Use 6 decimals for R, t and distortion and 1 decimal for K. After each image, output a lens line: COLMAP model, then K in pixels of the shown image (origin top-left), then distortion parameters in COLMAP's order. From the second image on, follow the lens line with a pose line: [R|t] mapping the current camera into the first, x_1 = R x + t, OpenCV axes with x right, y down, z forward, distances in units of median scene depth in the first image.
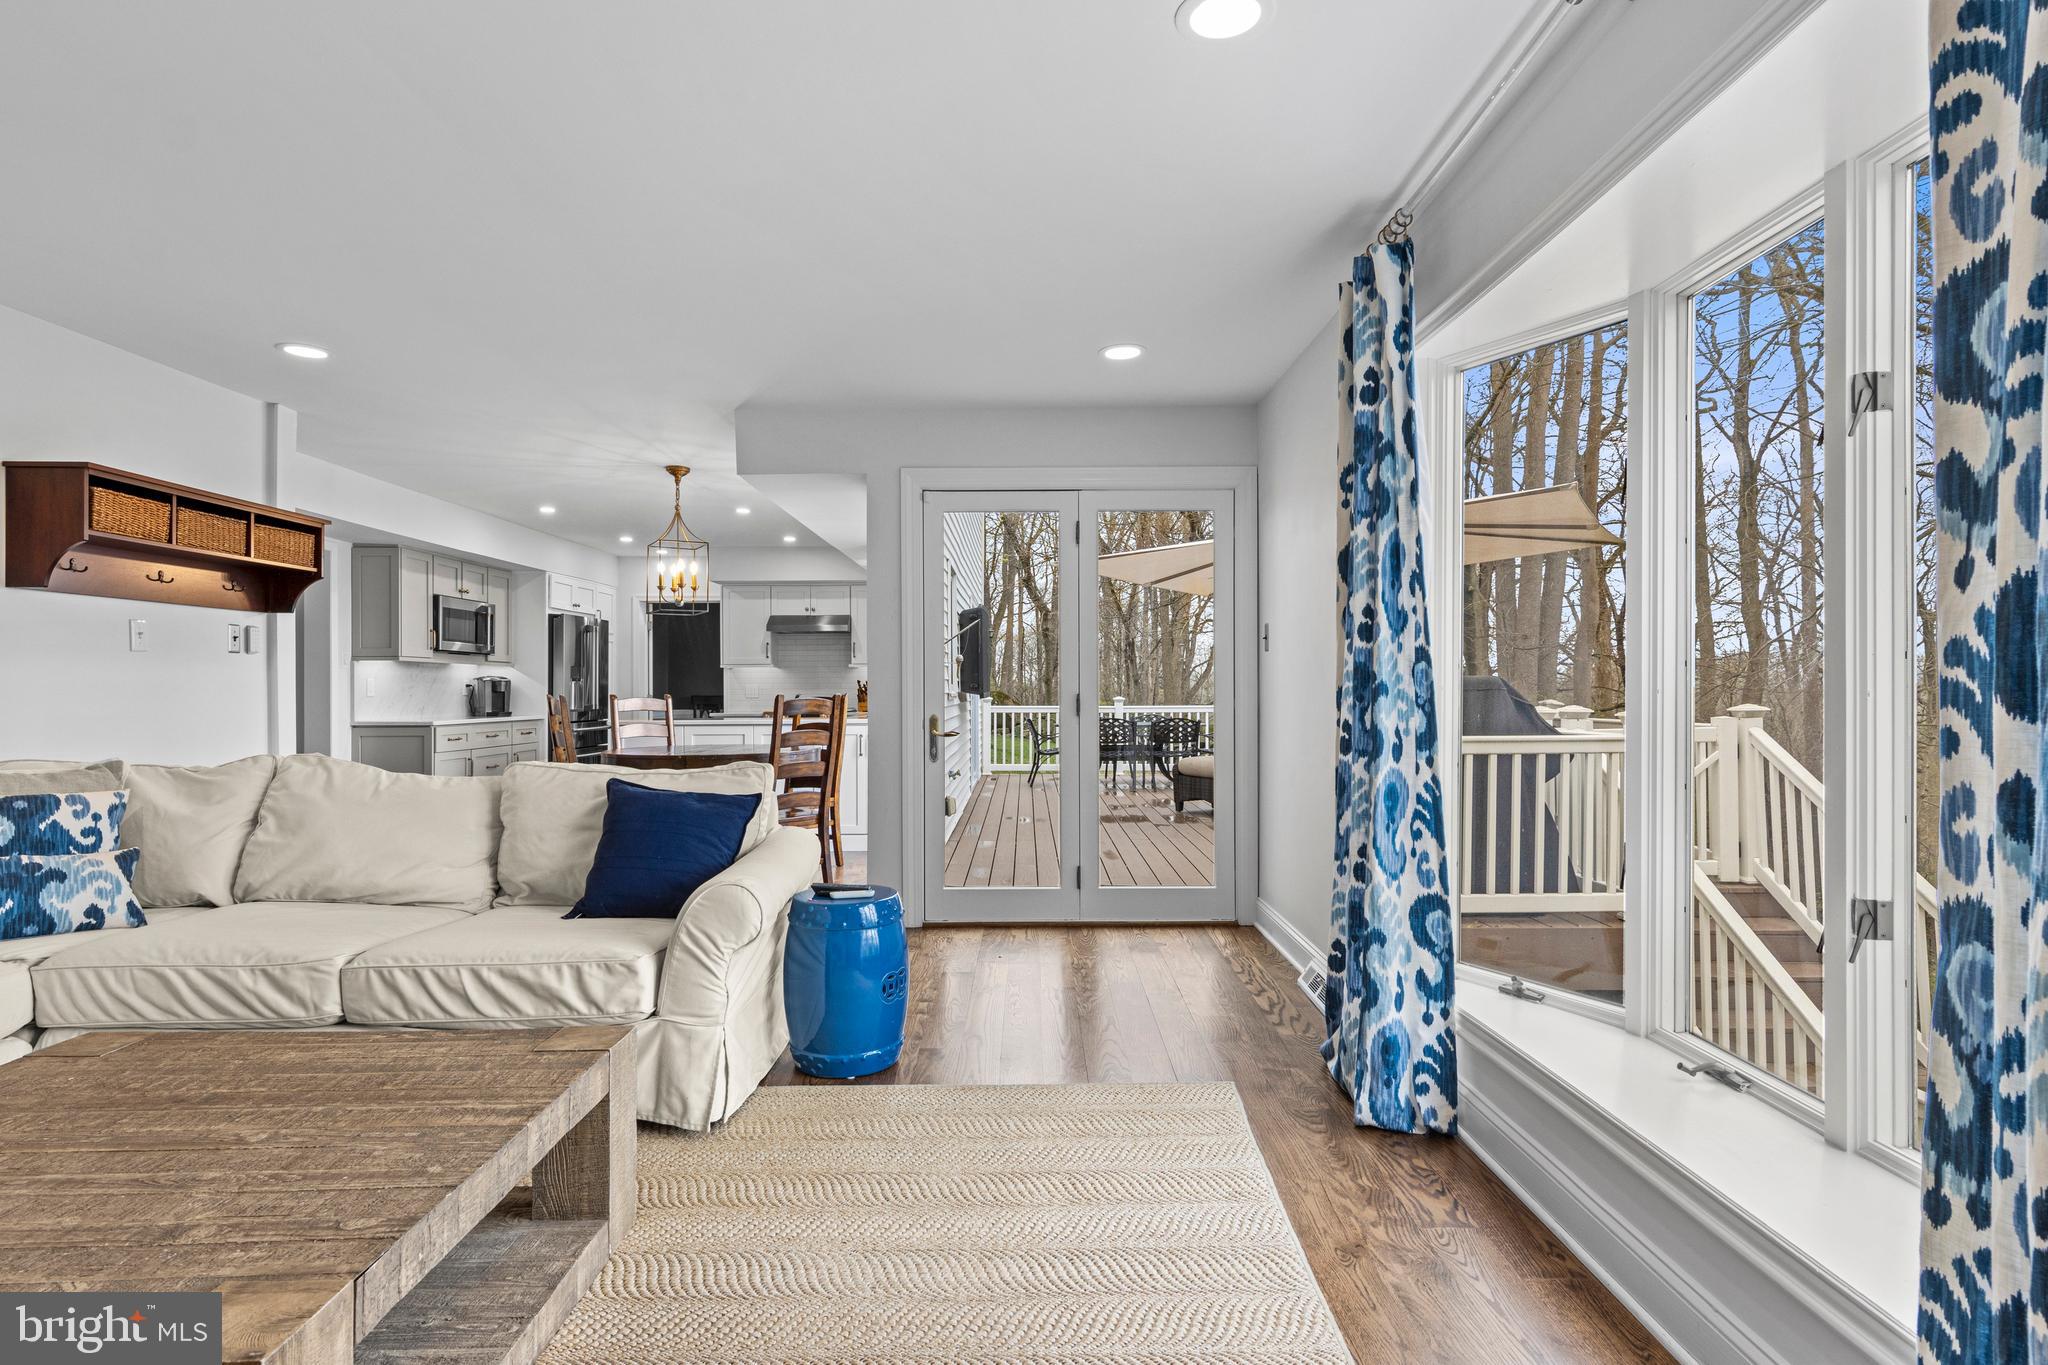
lens RADIAL K [[1047.5, 0, 1041.0], [0, 1047.5, 678.1], [0, 0, 1]] dist [0.015766, -0.006515]
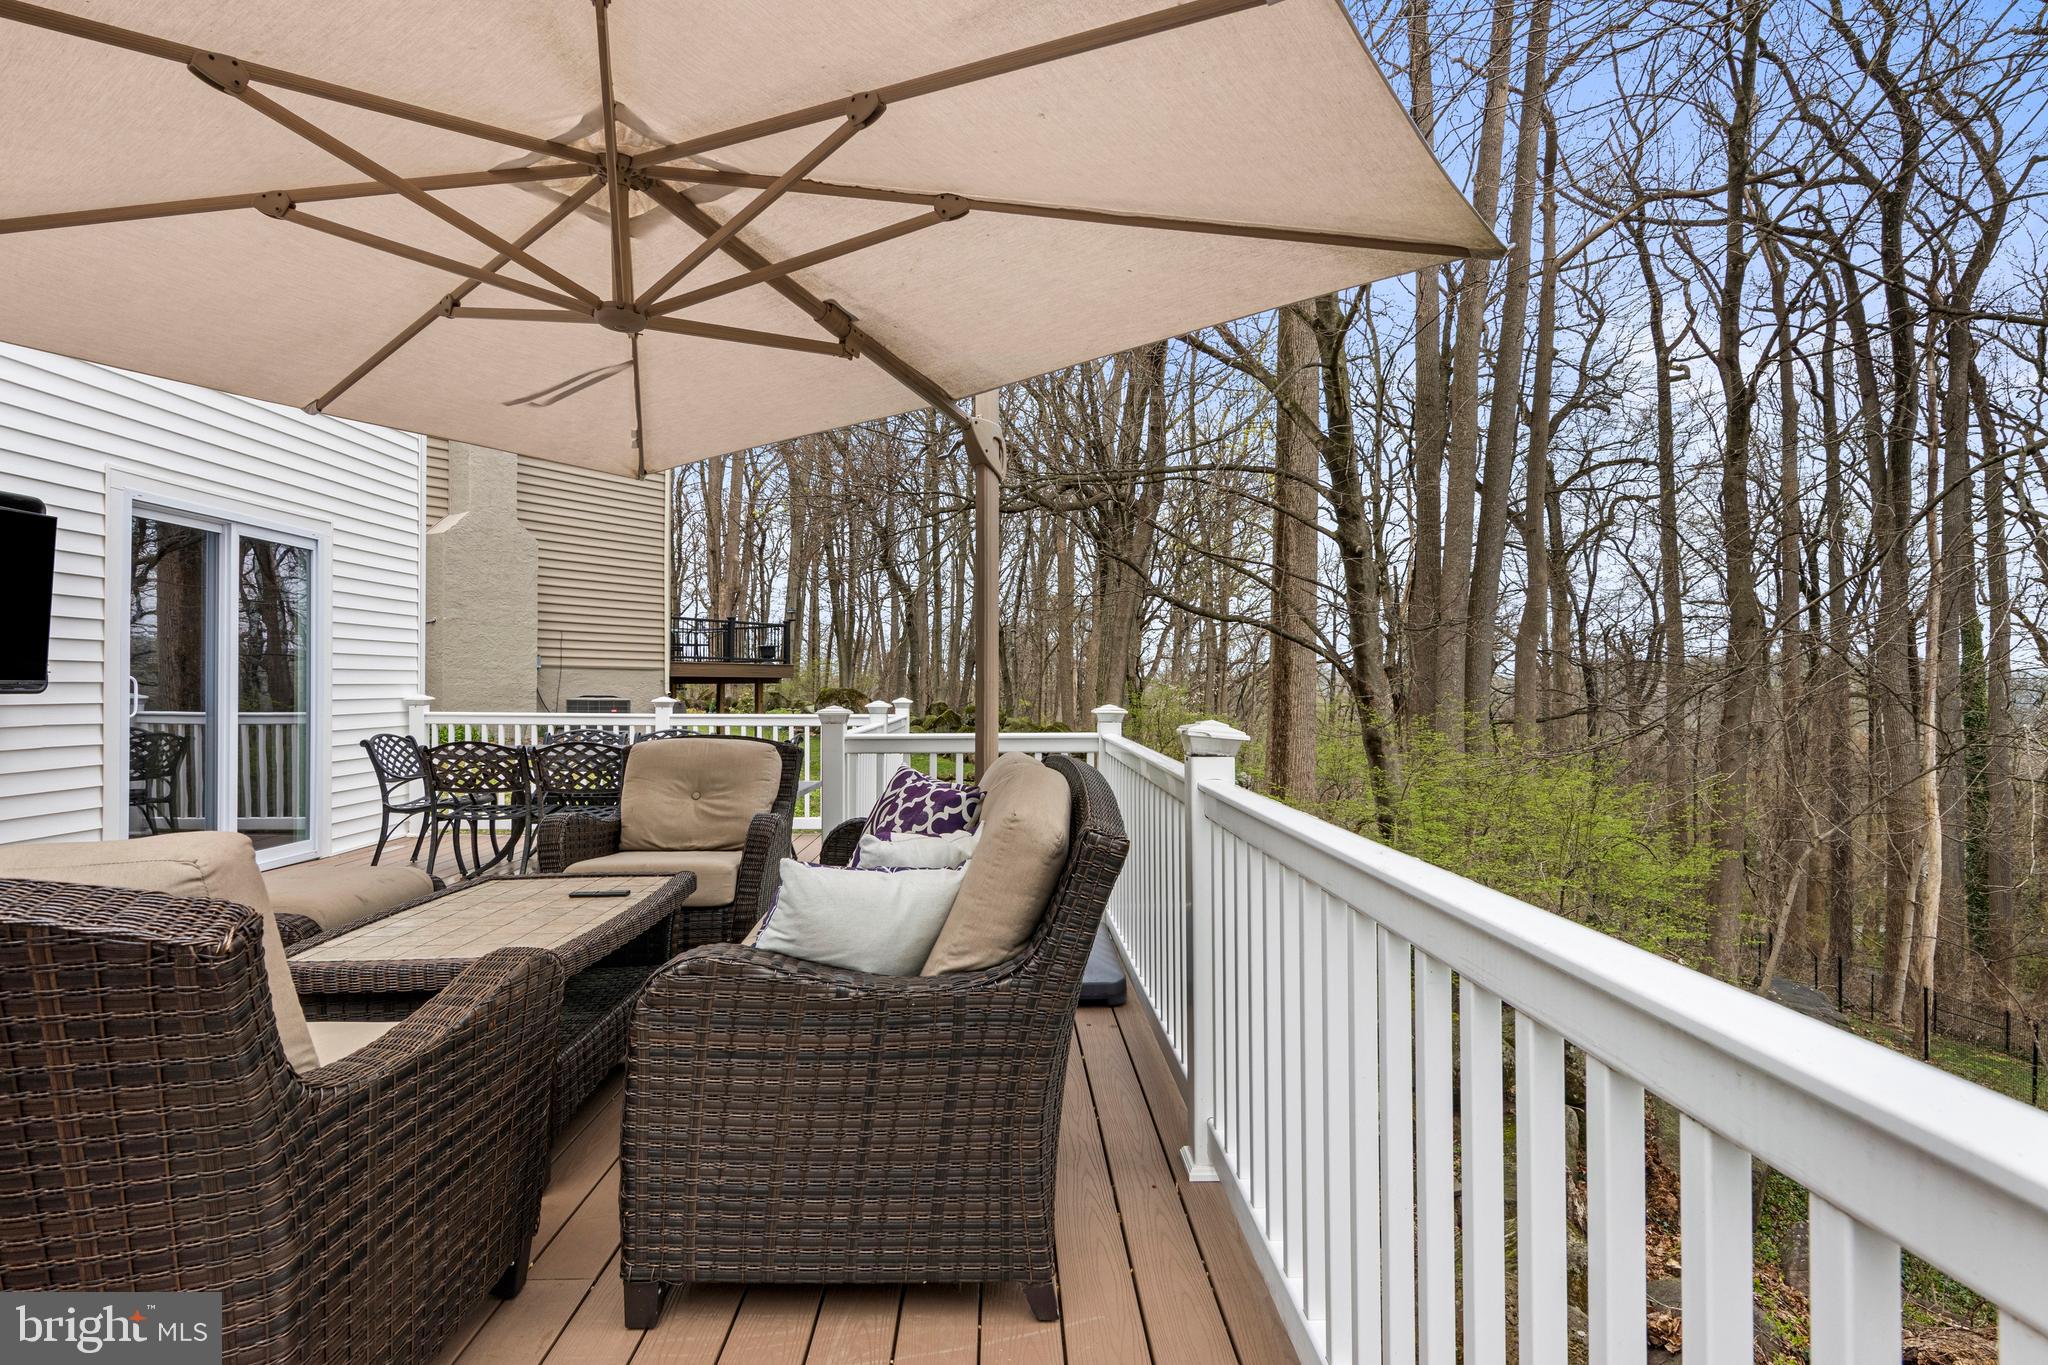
lens RADIAL K [[1047.5, 0, 1023.8], [0, 1047.5, 687.6], [0, 0, 1]] dist [0.015766, -0.006515]
pose [[0.999930, 0.002554, 0.011584, 0.213638], [-0.002660, 0.999954, 0.009202, 0.005563], [-0.011560, -0.009232, 0.999891, 0.352512]]
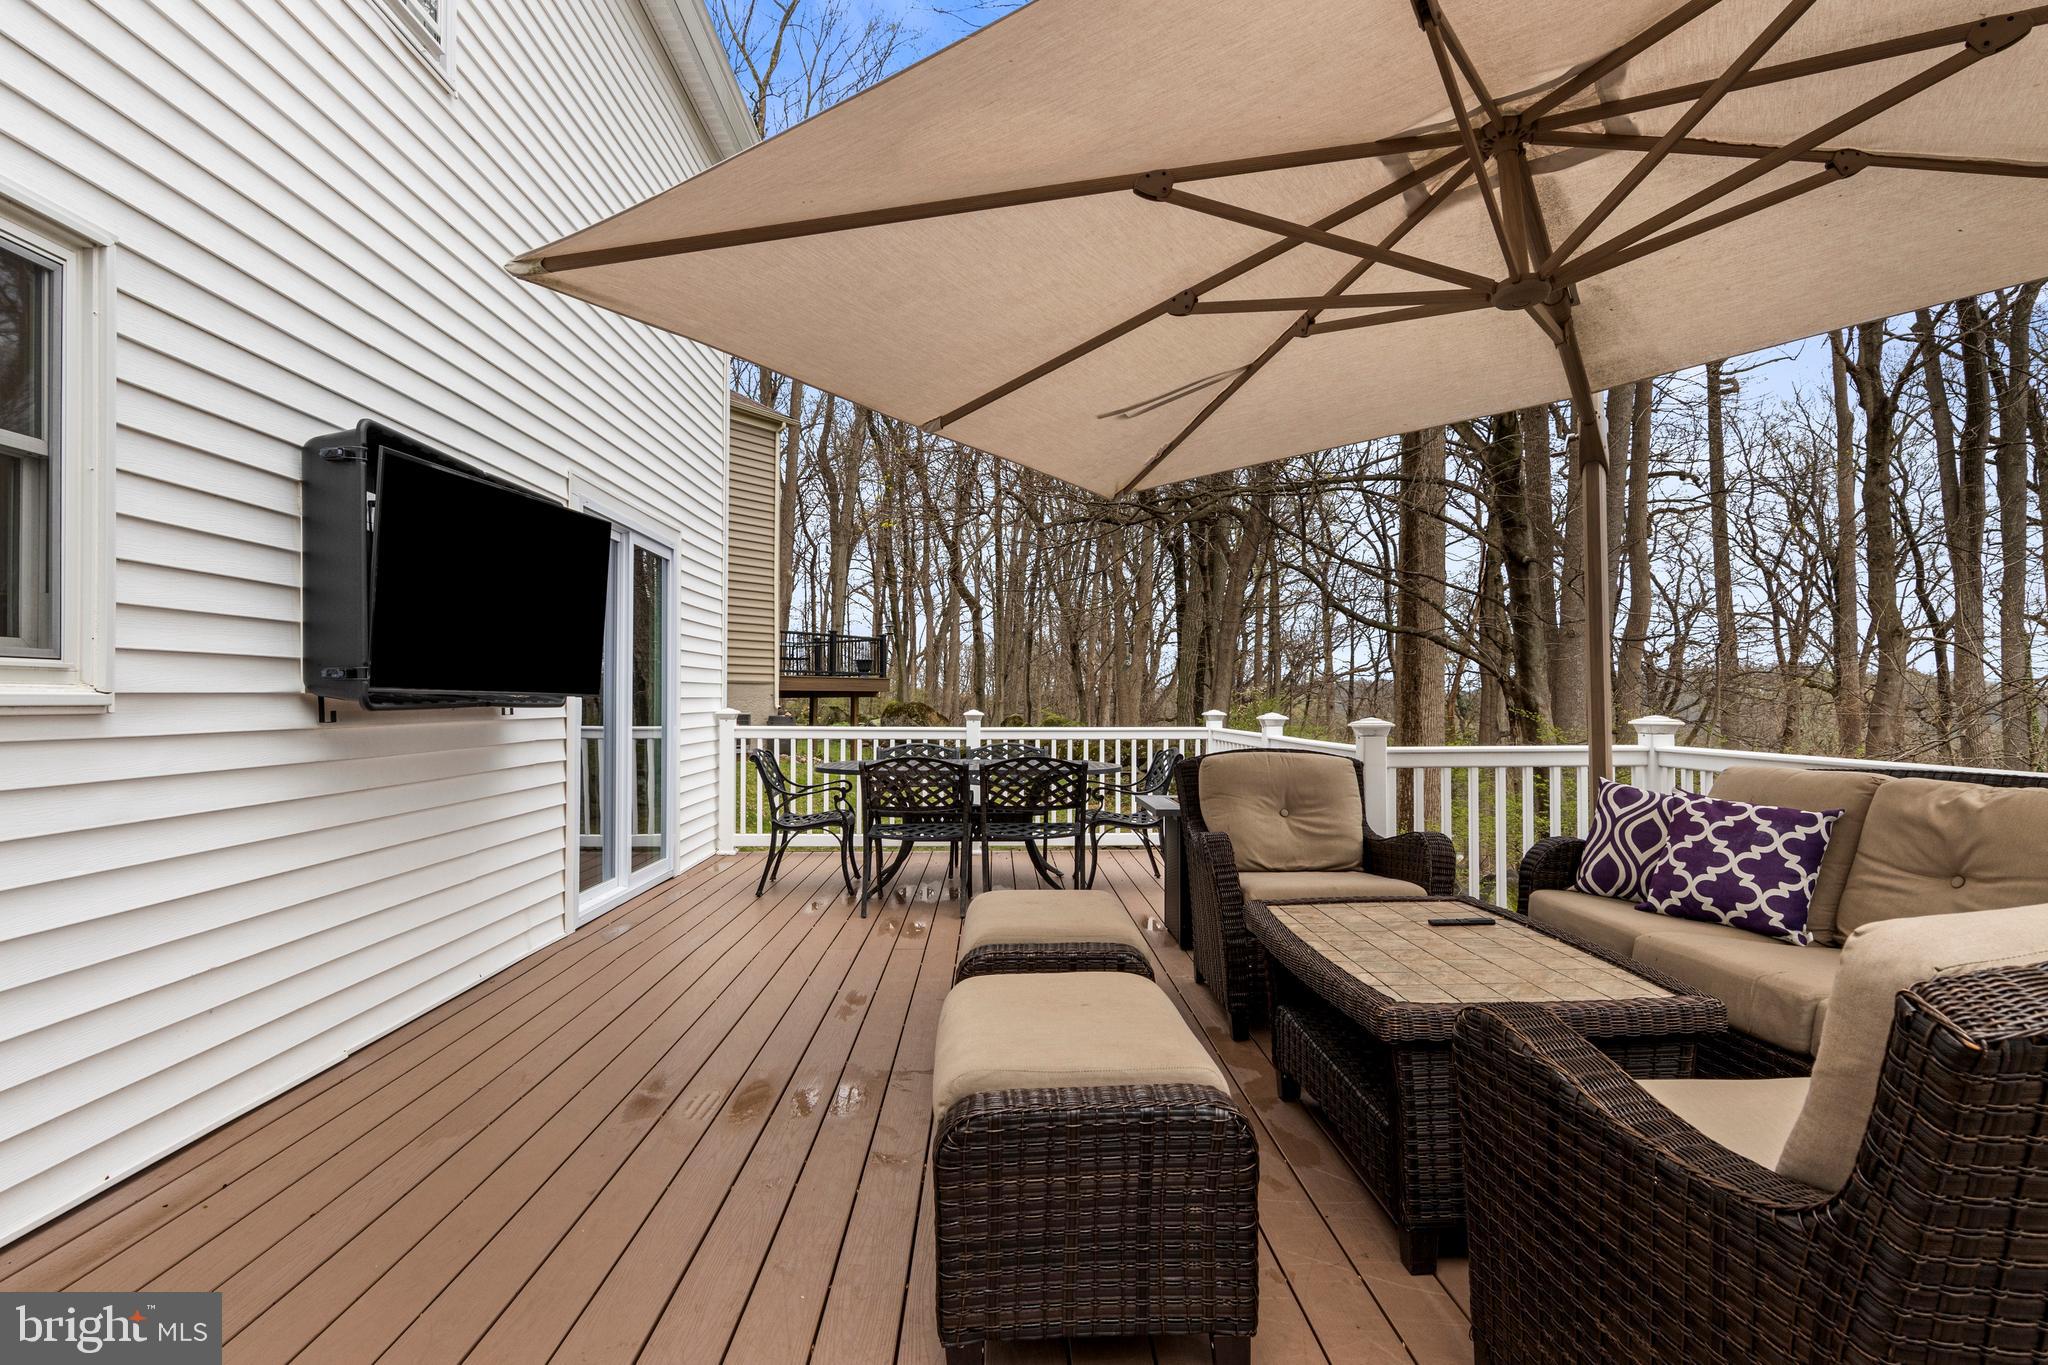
lens RADIAL K [[1047.5, 0, 1027.5], [0, 1047.5, 688.6], [0, 0, 1]] dist [0.015766, -0.006515]
pose [[0.999666, 0.000724, 0.025844, 0.072413], [-0.000669, 0.999997, -0.002148, 0.006103], [-0.025846, 0.002130, 0.999664, 0.366372]]
